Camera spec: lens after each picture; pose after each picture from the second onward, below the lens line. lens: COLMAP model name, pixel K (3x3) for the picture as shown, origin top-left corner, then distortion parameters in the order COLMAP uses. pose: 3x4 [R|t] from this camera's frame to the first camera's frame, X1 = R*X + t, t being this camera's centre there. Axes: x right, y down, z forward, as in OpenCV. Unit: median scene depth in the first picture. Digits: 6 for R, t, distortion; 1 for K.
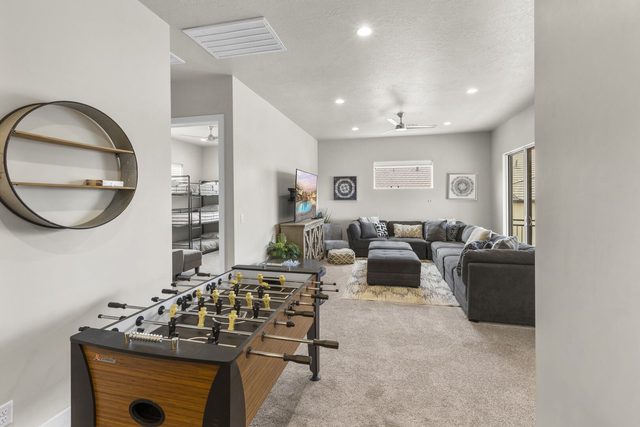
lens RADIAL K [[294.0, 0, 325.0], [0, 294.0, 200.9], [0, 0, 1]] dist [-0.003983, 0.000918]
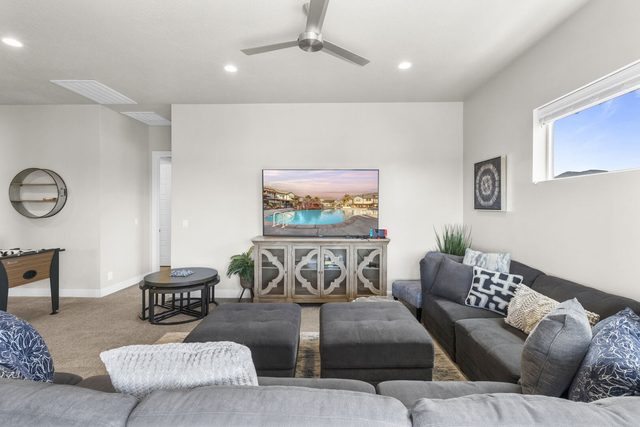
lens RADIAL K [[294.0, 0, 320.4], [0, 294.0, 210.0], [0, 0, 1]] dist [-0.003983, 0.000918]
pose [[0.191977, 0.009625, -0.981352, 0.512228], [-0.011313, 0.999907, 0.007594, -0.004594], [0.981334, 0.009644, 0.192068, 0.707139]]
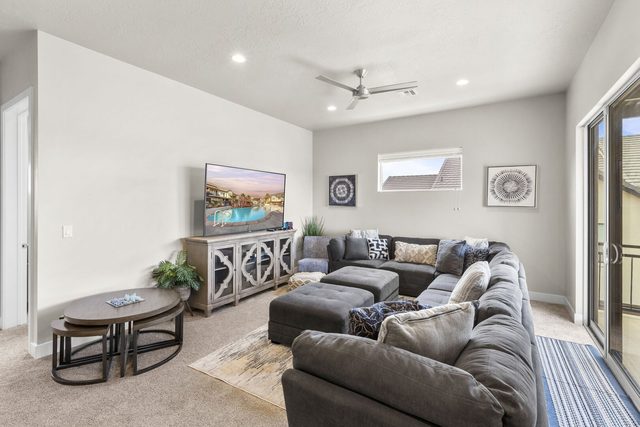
lens RADIAL K [[294.0, 0, 323.4], [0, 294.0, 207.4], [0, 0, 1]] dist [-0.003983, 0.000918]
pose [[0.944713, 0.011222, -0.327707, 0.295821], [-0.008373, 0.999914, 0.010101, -0.007564], [0.327792, -0.006799, 0.944726, 0.283754]]
